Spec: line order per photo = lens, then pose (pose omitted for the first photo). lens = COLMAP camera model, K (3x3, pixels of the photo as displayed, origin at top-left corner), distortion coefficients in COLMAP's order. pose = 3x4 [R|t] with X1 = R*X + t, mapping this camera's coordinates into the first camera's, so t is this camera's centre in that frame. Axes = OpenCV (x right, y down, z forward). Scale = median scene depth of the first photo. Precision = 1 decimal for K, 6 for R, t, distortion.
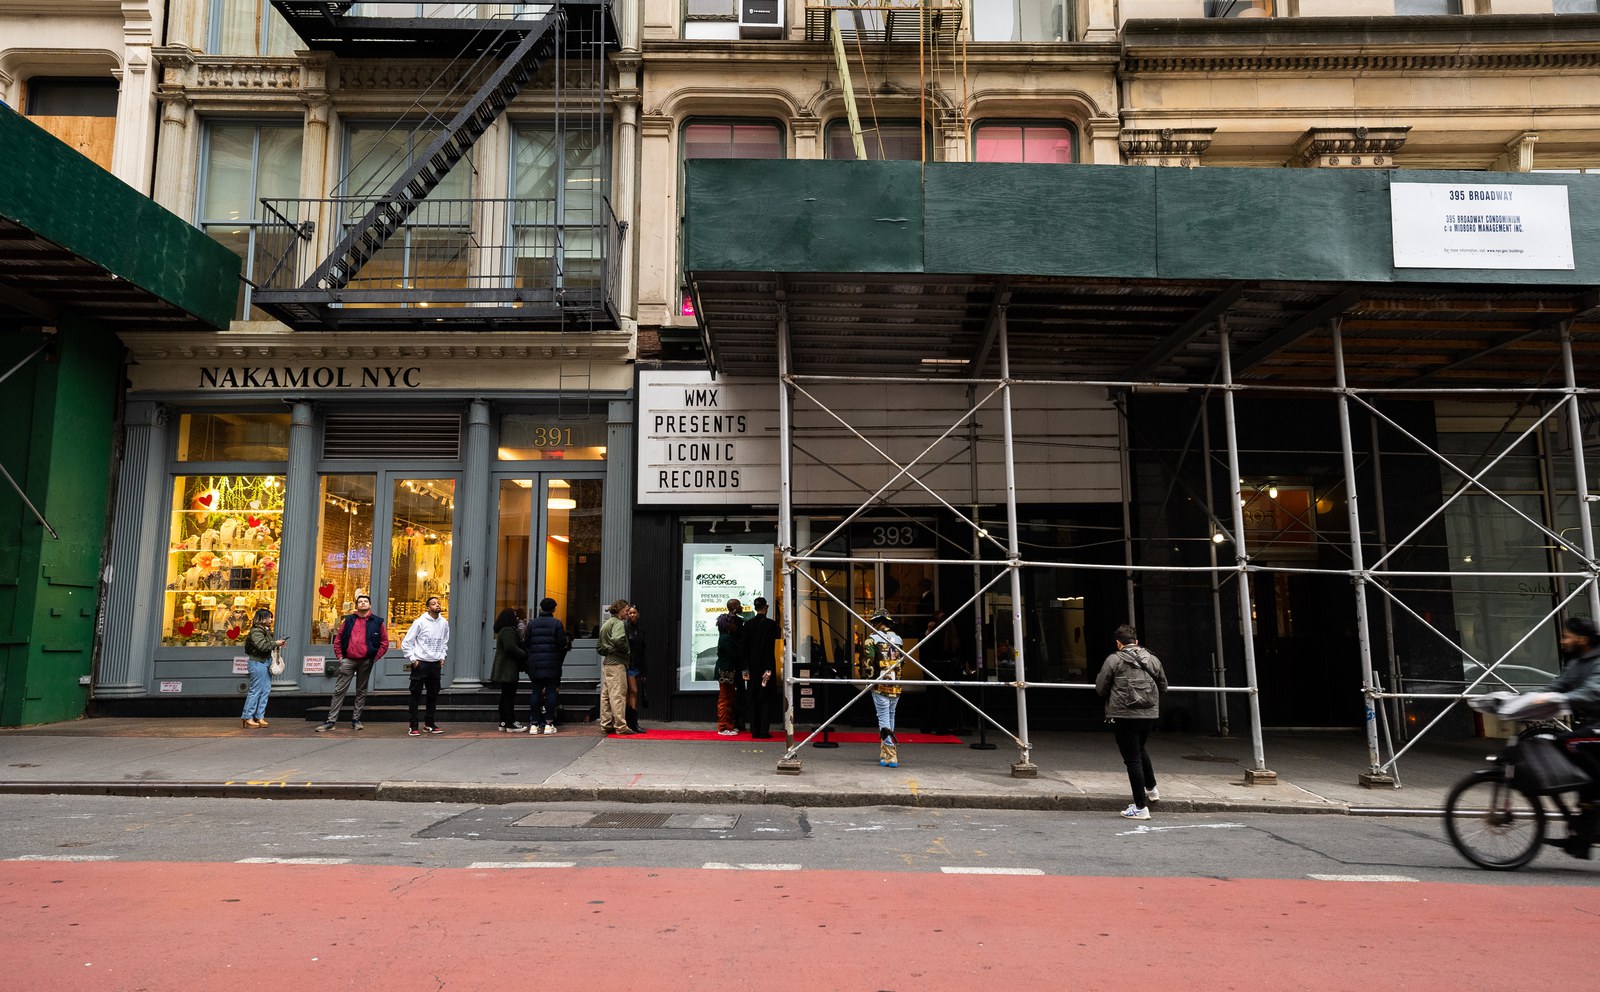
lens RADIAL K [[1049.6, 0, 801.0], [0, 1049.6, 492.0], [0, 0, 1]] dist [0.029696, 0.000290]
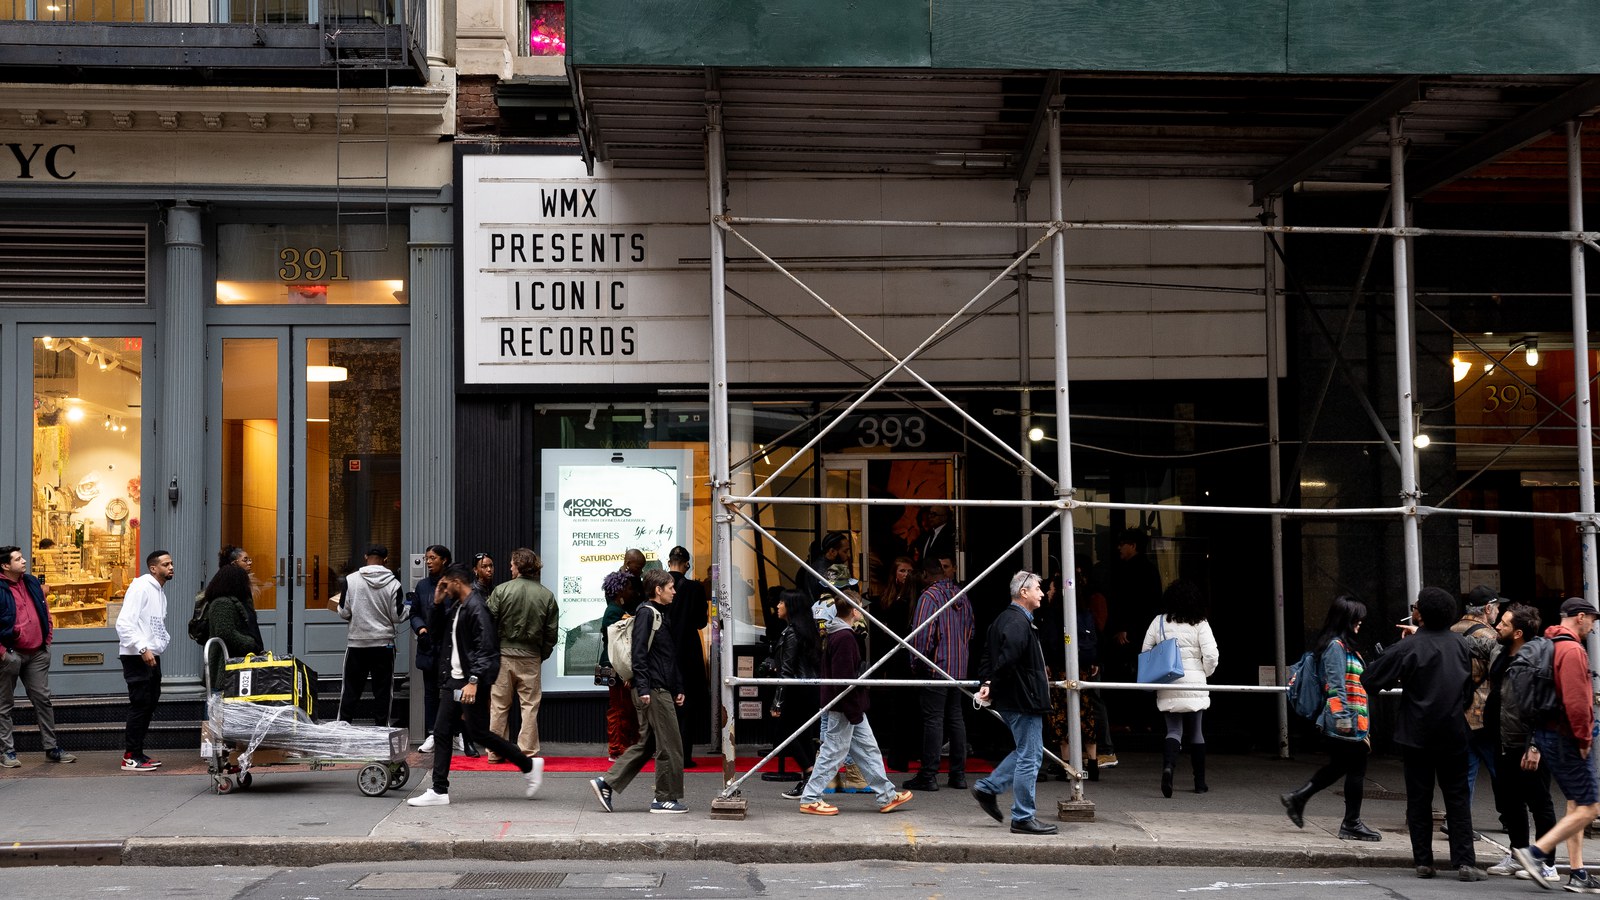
lens RADIAL K [[2310.2, 0, 796.0], [0, 2310.2, 430.1], [0, 0, 1]] dist [0.153569, 0.424250]
pose [[0.999391, -0.003622, 0.034712, -0.012920], [0.000694, 0.996467, 0.083981, -0.071945], [-0.034893, -0.083906, 0.995863, -0.316836]]
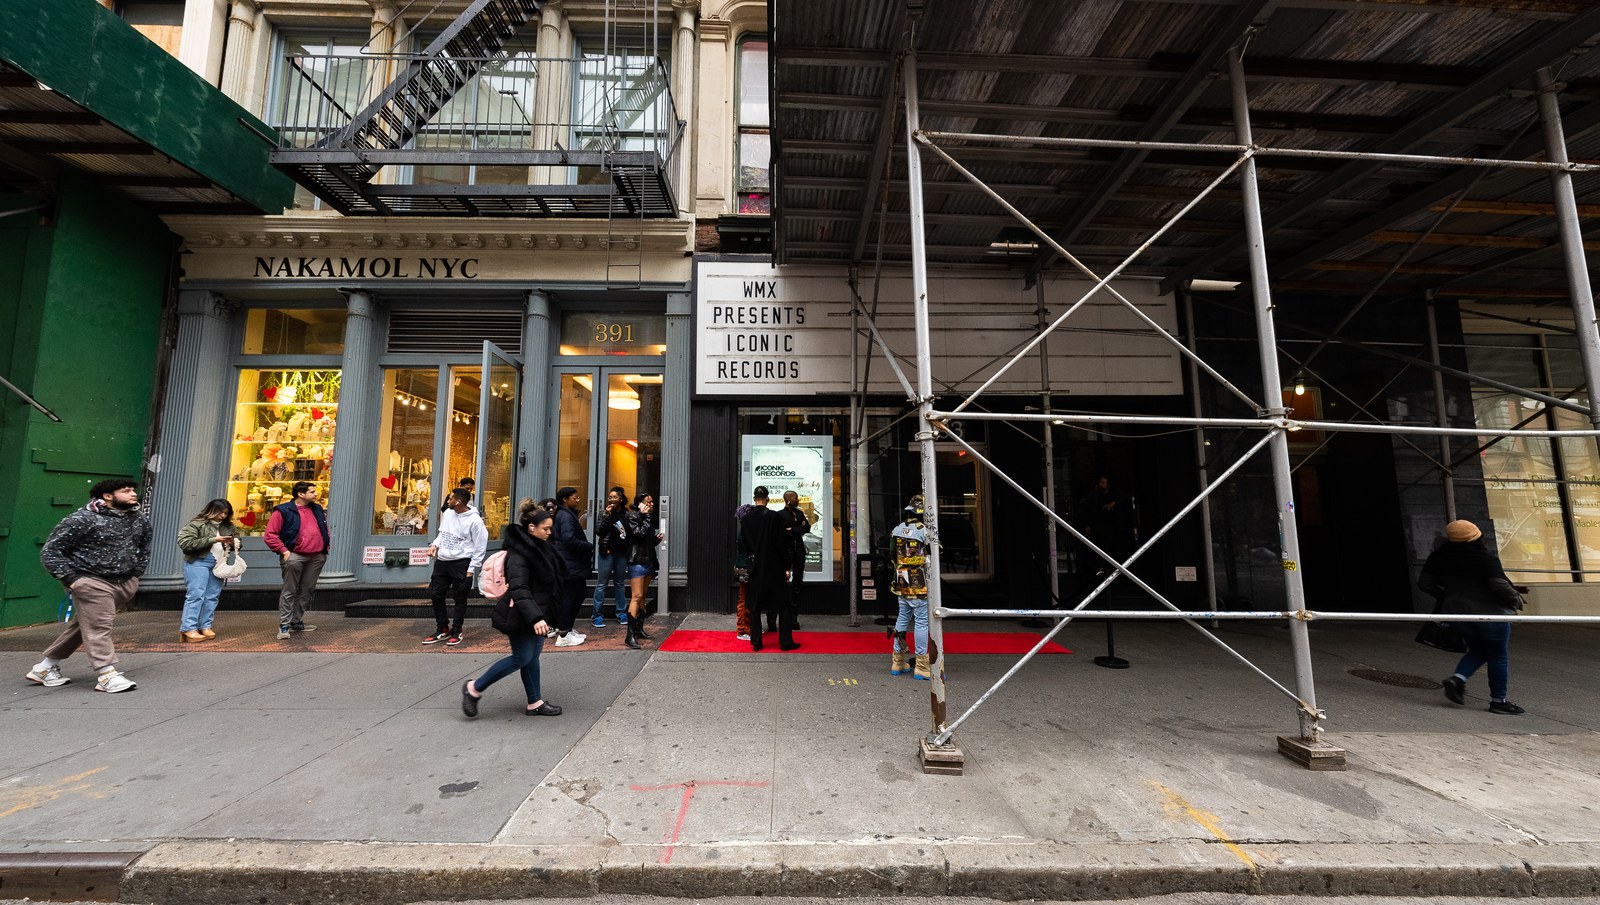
lens RADIAL K [[547.6, 0, 803.4], [0, 547.6, 462.3], [0, 0, 1]] dist [-0.002851, -0.000229]
pose [[0.999654, 0.001215, 0.026268, -0.067360], [-0.002155, 0.999357, 0.035801, 0.056286], [-0.026208, -0.035845, 0.999014, 0.475559]]
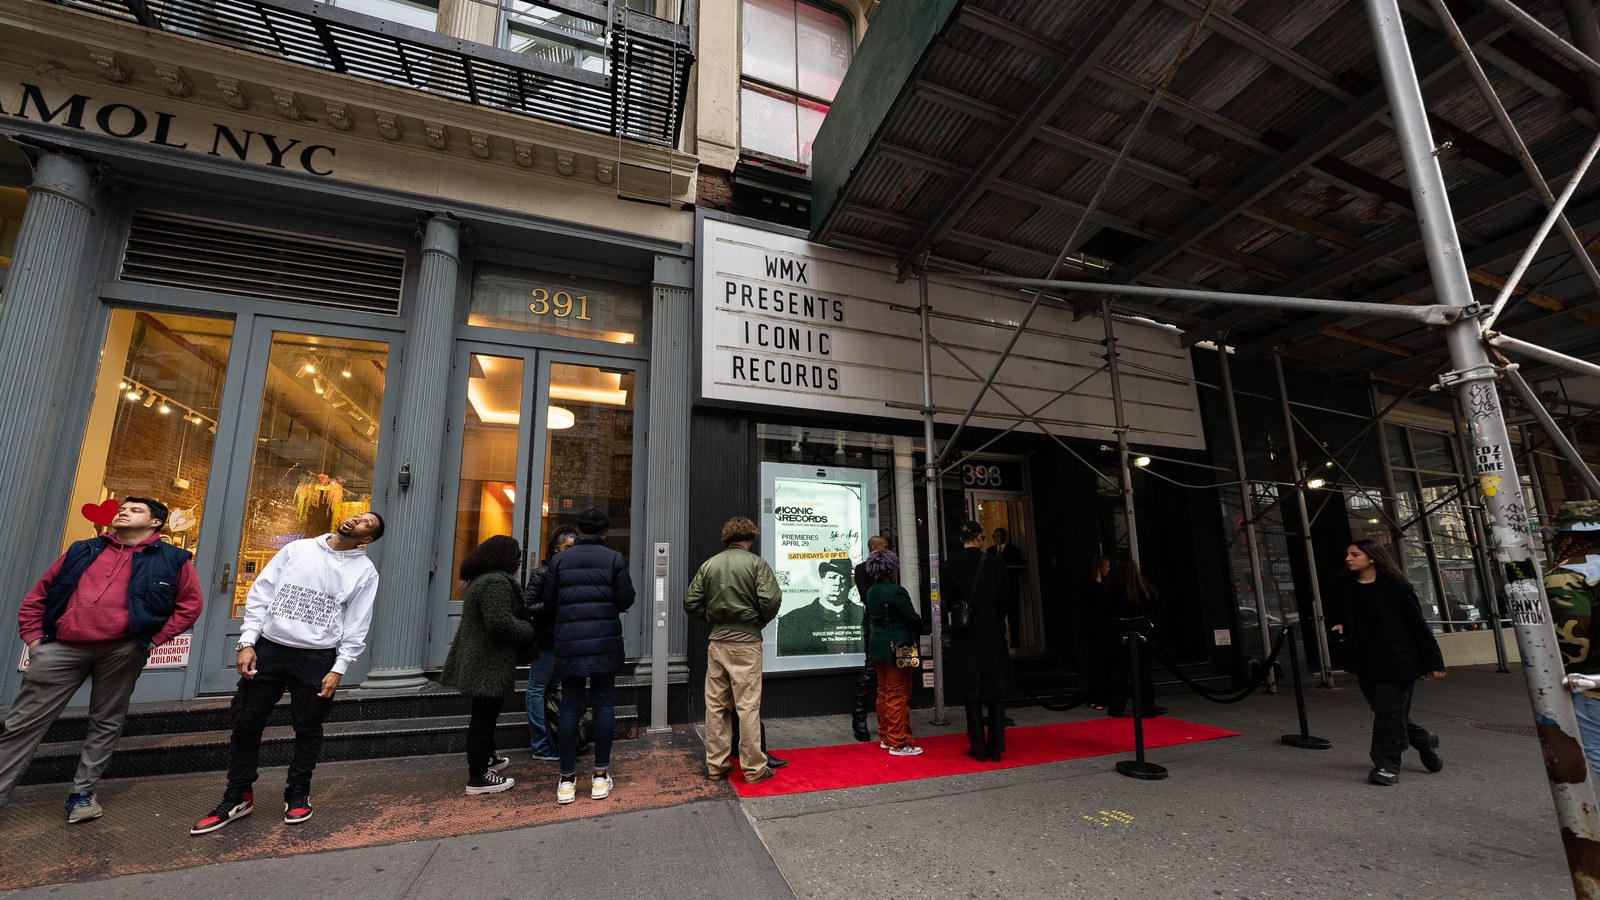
lens RADIAL K [[557.9, 0, 805.9], [0, 557.9, 513.6], [0, 0, 1]] dist [-0.029318, 0.006729]
pose [[0.944290, 0.037297, 0.326994, -0.204591], [-0.027622, 0.999034, -0.034184, 0.095815], [-0.327953, 0.023247, 0.944408, 0.633745]]
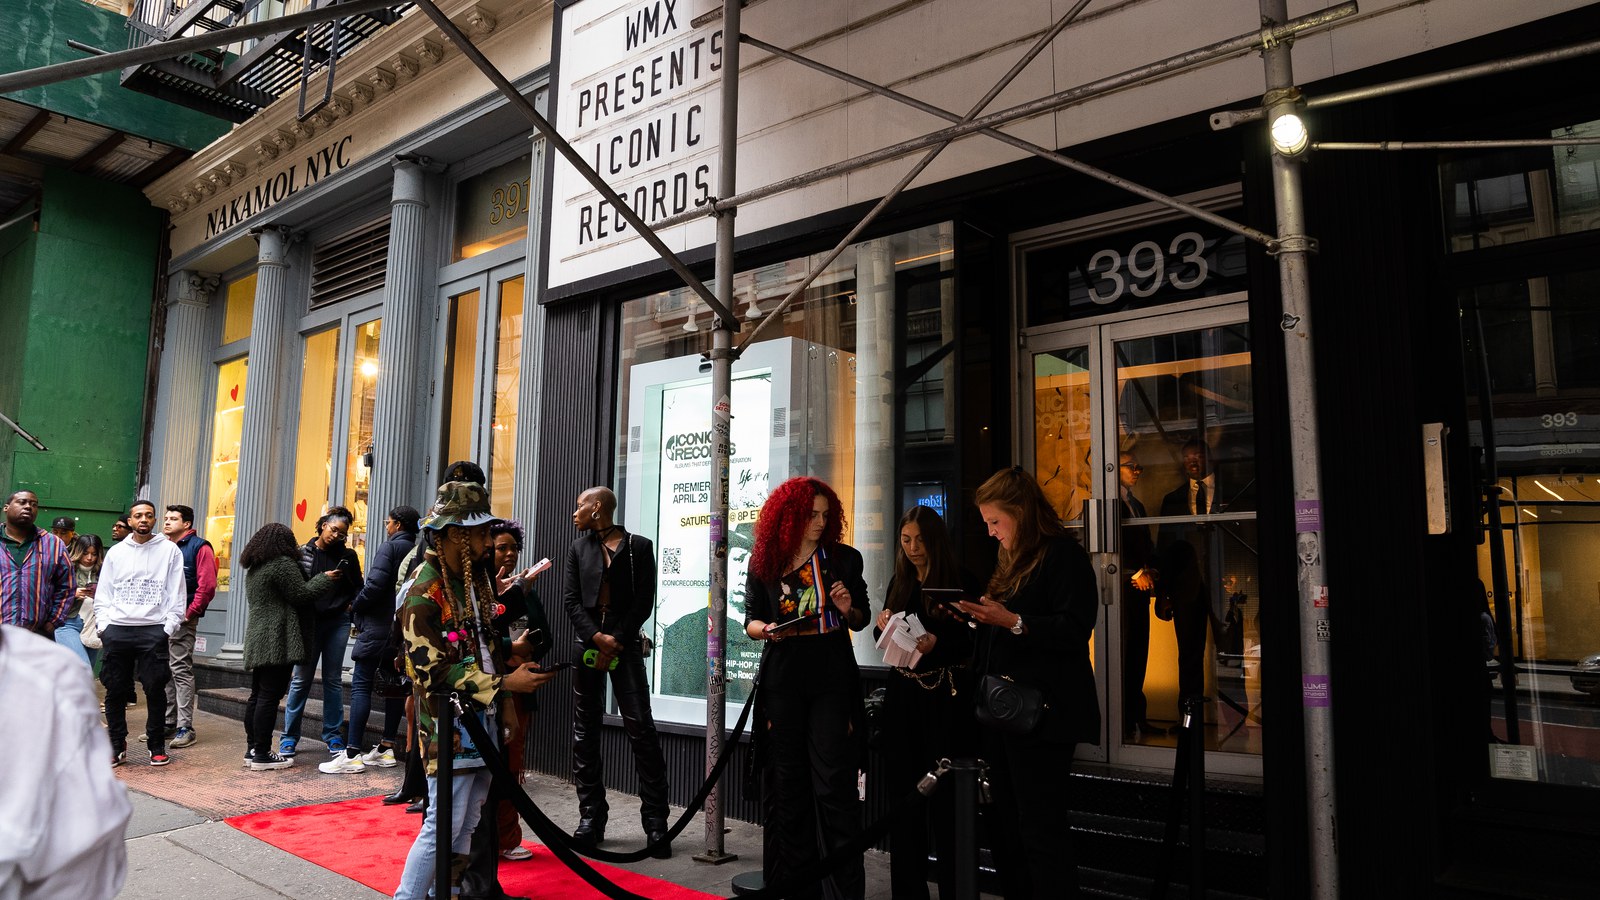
lens RADIAL K [[1112.8, 0, 799.6], [0, 1112.8, 446.8], [0, 0, 1]] dist [-0.131083, 0.099910]
pose [[0.756389, -0.076470, -0.649637, 0.224721], [0.078047, 0.996599, -0.026440, 0.098182], [0.649450, -0.030703, 0.759784, 0.702737]]
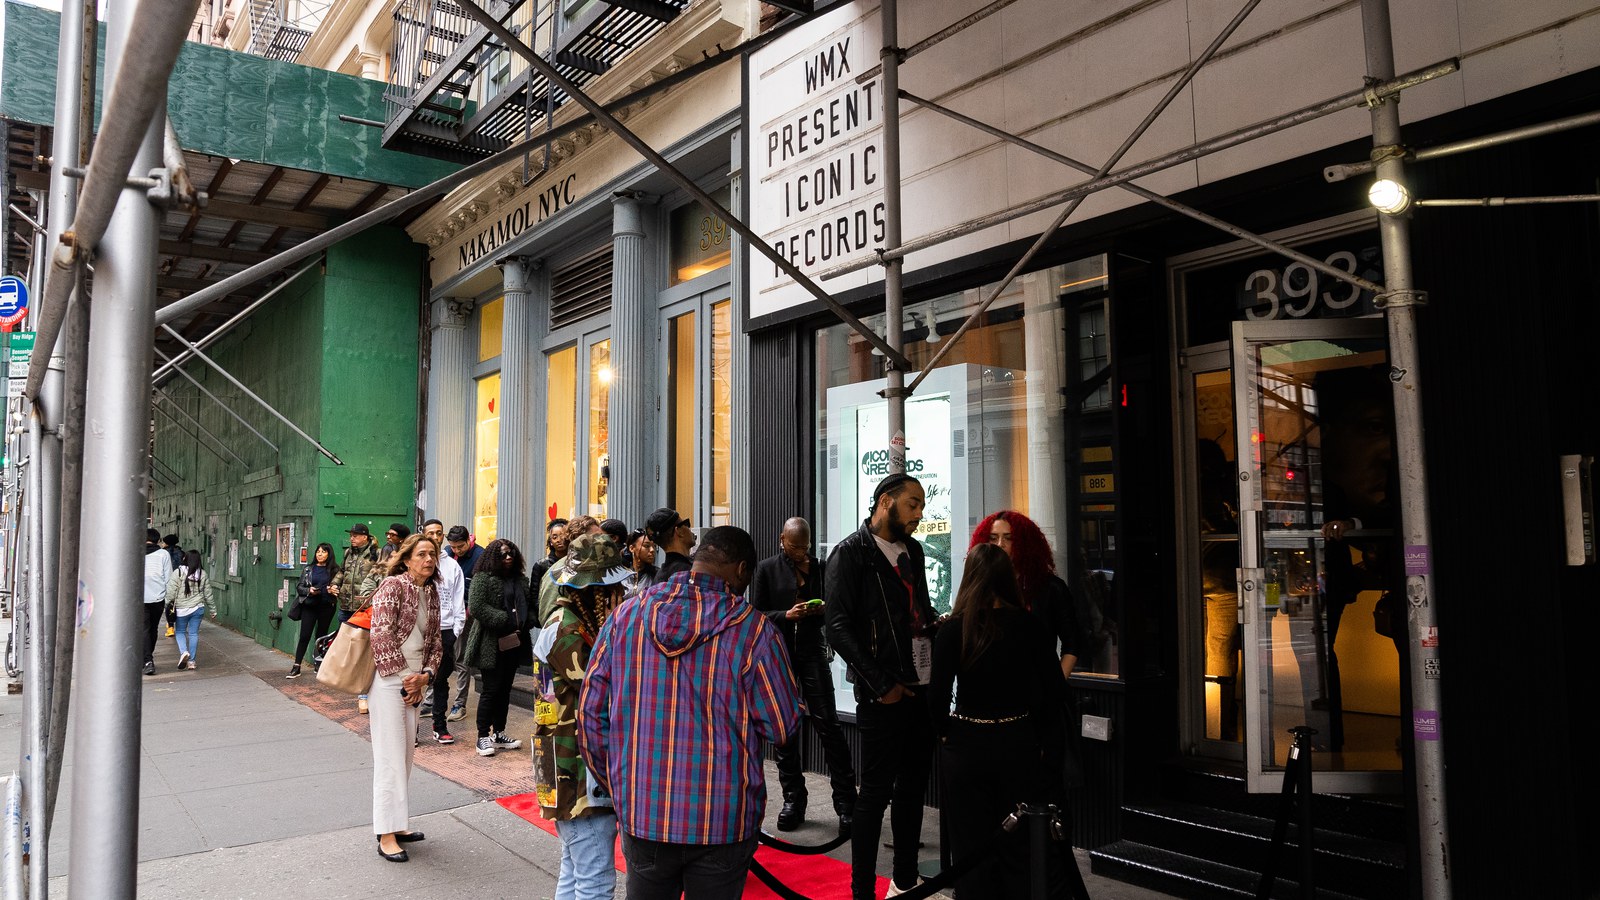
lens RADIAL K [[1112.8, 0, 799.6], [0, 1112.8, 446.8], [0, 0, 1]] dist [-0.131083, 0.099910]
pose [[0.593511, -0.077097, -0.801125, 0.266642], [0.118396, 0.992935, -0.007843, 0.076510], [0.796070, -0.090195, 0.598446, 0.695636]]
